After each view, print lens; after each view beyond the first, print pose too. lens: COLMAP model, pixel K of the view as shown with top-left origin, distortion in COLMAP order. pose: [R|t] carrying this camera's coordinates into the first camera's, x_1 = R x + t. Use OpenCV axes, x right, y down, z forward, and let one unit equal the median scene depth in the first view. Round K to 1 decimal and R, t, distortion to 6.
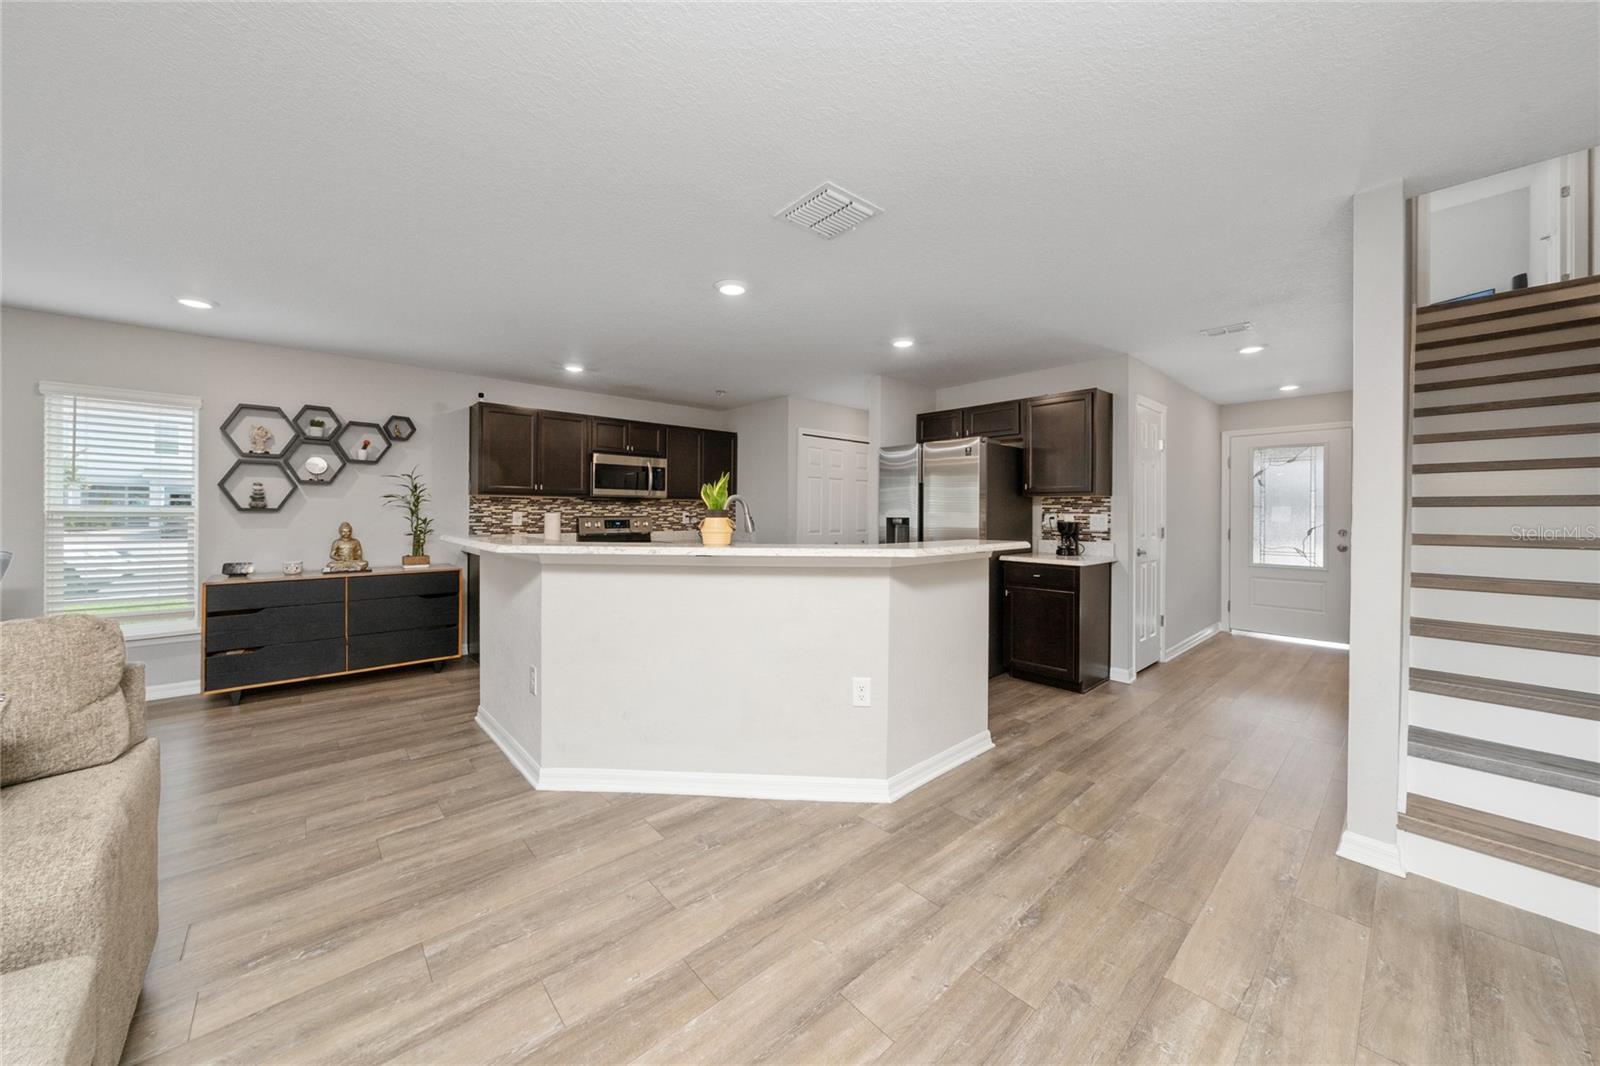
lens RADIAL K [[555.0, 0, 793.5], [0, 555.0, 525.2], [0, 0, 1]] dist [-0.000226, -0.000021]
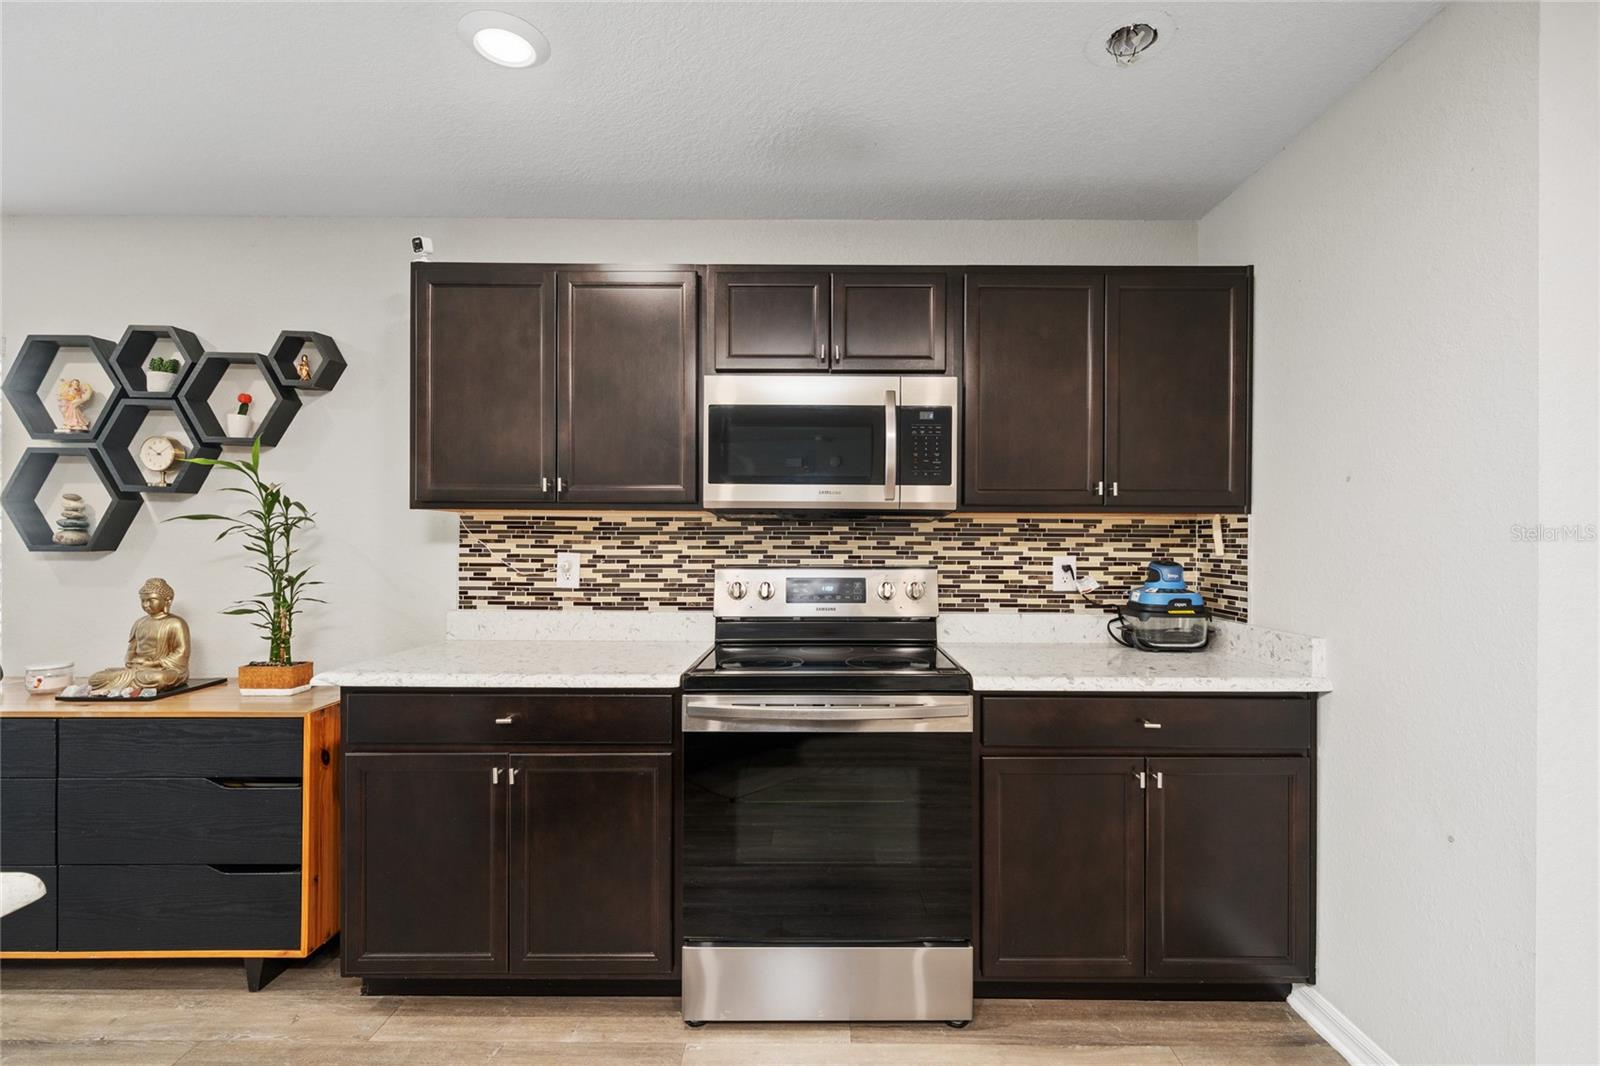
lens RADIAL K [[712.9, 0, 824.5], [0, 712.9, 536.9], [0, 0, 1]] dist [-0.001454, -0.000258]
pose [[0.748447, -0.004721, -0.663178, -0.035128], [-0.017046, 0.999507, -0.026353, -0.026872], [0.662976, 0.031028, 0.747998, 0.783875]]
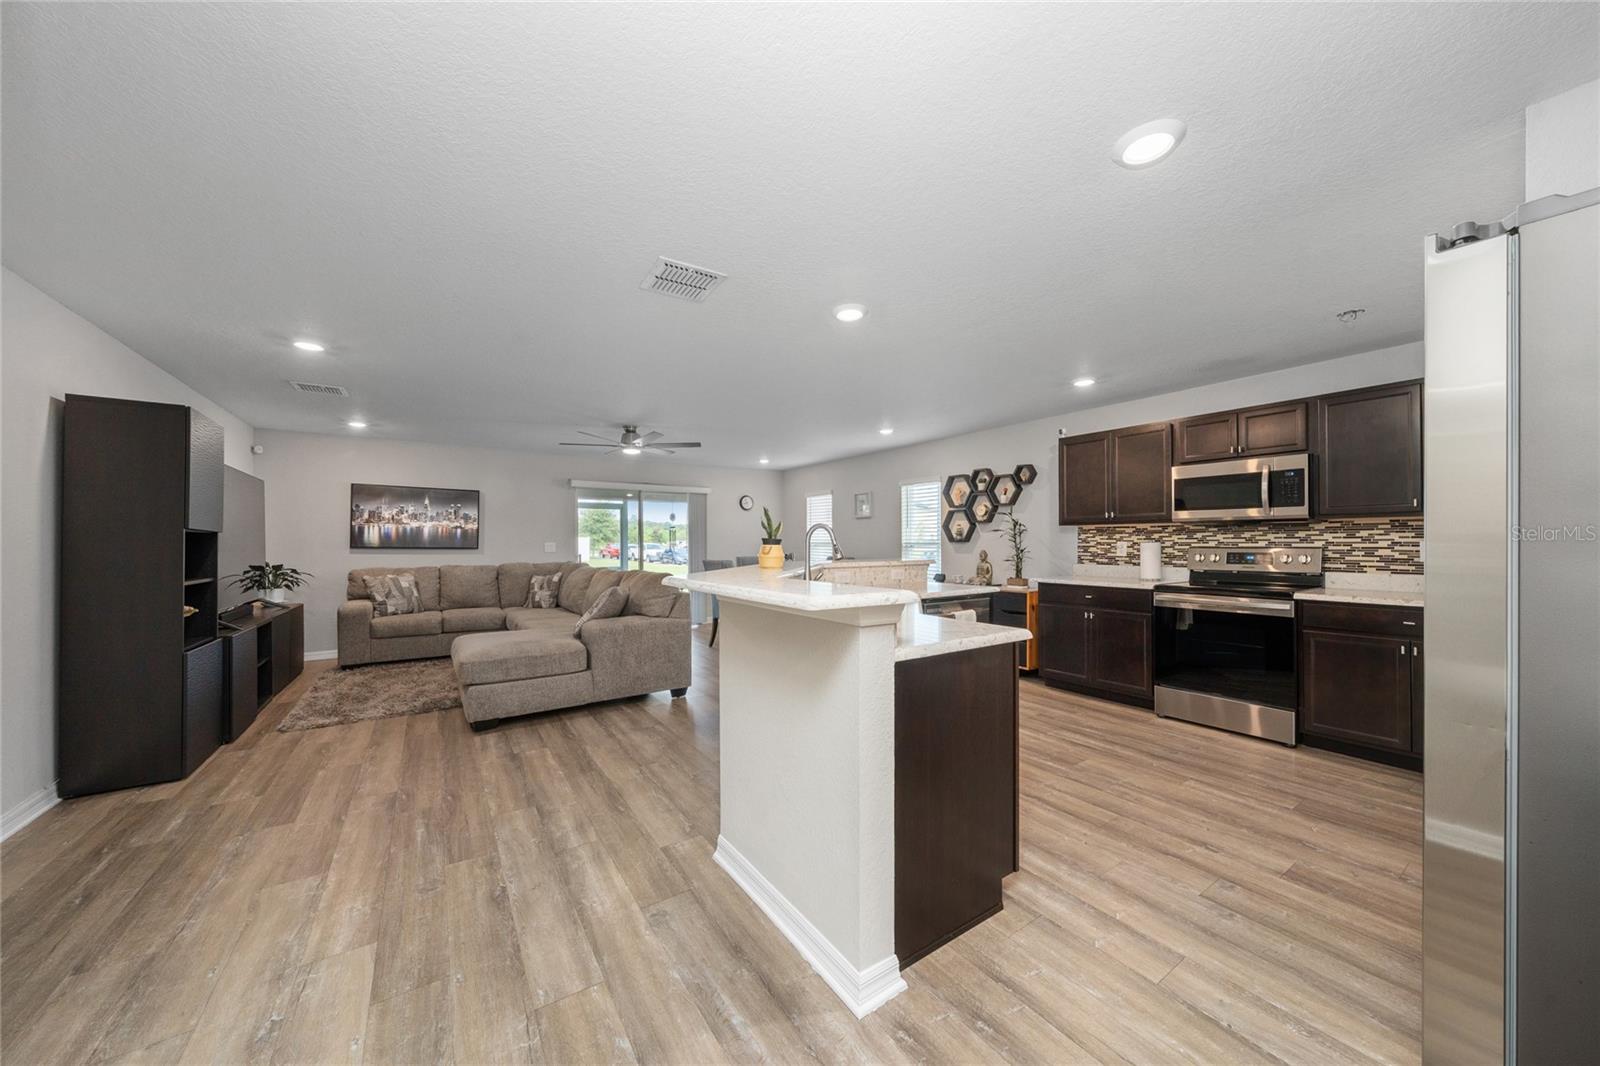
lens RADIAL K [[554.1, 0, 801.7], [0, 554.1, 543.2], [0, 0, 1]] dist [-0.000367, -0.000090]
pose [[-0.131229, -0.004829, -0.991340, 0.522891], [-0.023551, 0.999721, -0.001752, -0.007732], [0.991072, 0.023117, -0.131306, 0.618611]]
